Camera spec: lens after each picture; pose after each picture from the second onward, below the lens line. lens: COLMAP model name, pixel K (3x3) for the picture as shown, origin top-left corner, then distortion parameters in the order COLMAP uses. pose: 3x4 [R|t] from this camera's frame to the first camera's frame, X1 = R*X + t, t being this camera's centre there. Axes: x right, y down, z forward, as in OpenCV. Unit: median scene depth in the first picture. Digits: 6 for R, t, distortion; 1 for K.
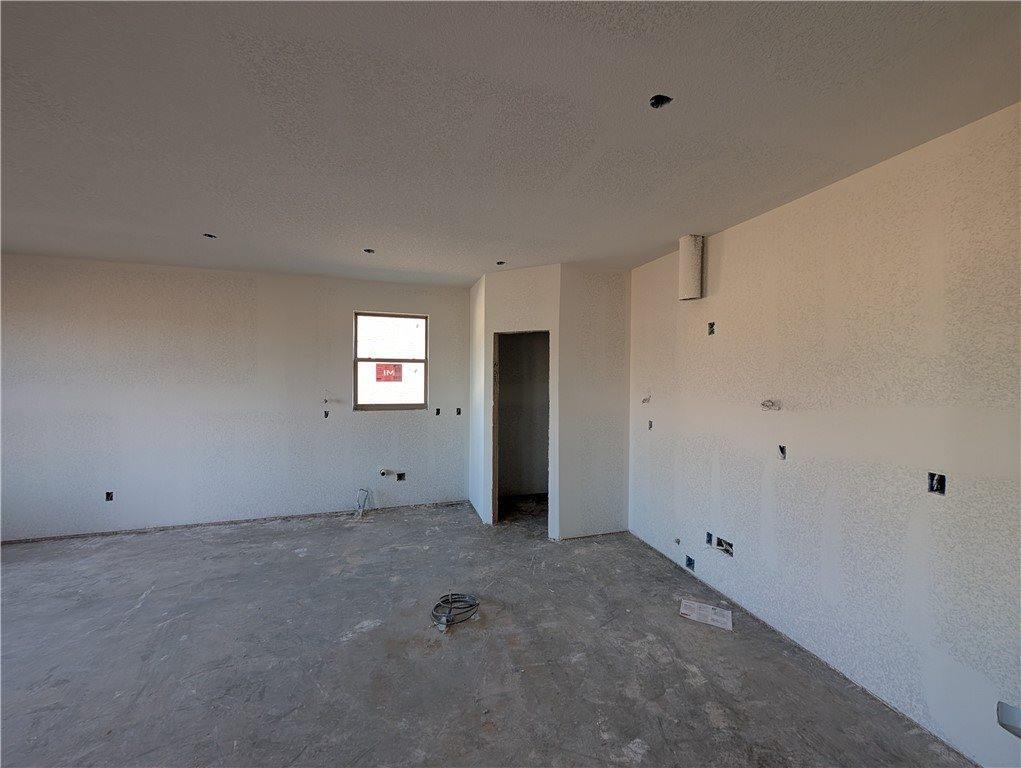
lens RADIAL K [[387.6, 0, 510.5], [0, 387.6, 384.0], [0, 0, 1]] dist [0.012065, -0.000177]
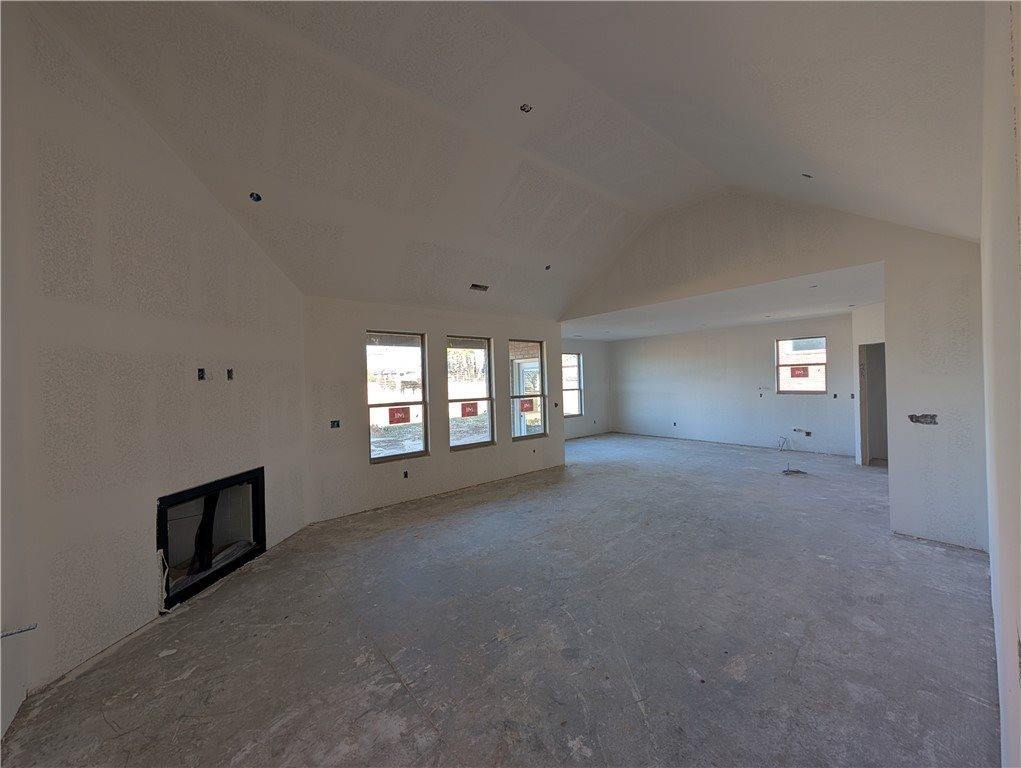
lens RADIAL K [[387.6, 0, 510.5], [0, 387.6, 384.0], [0, 0, 1]] dist [0.012065, -0.000177]
pose [[0.395662, -0.007468, -0.918366, 0.884834], [0.006332, 0.999965, -0.005403, 0.027535], [0.918374, -0.003678, 0.395696, -0.985957]]
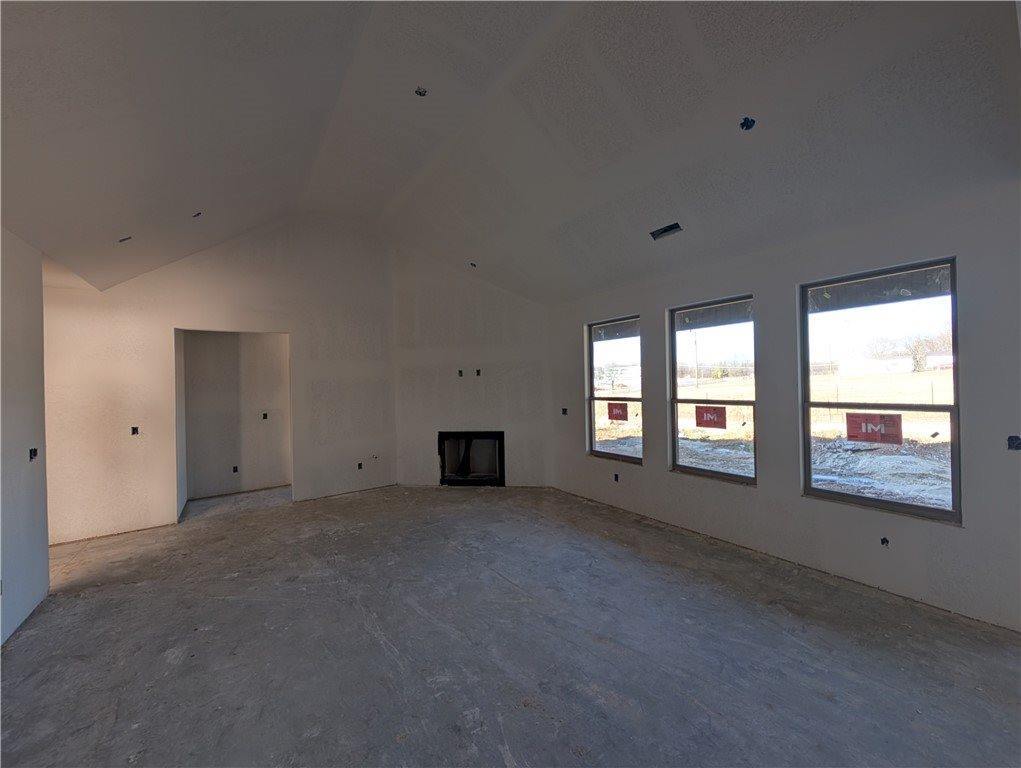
lens RADIAL K [[381.8, 0, 510.5], [0, 381.8, 384.0], [0, 0, 1]] dist [0.011709, -0.000191]
pose [[-0.943732, 0.012624, -0.330471, -1.757598], [0.007055, 0.999812, 0.018046, -0.018540], [0.330637, 0.014699, -0.943643, 3.717352]]
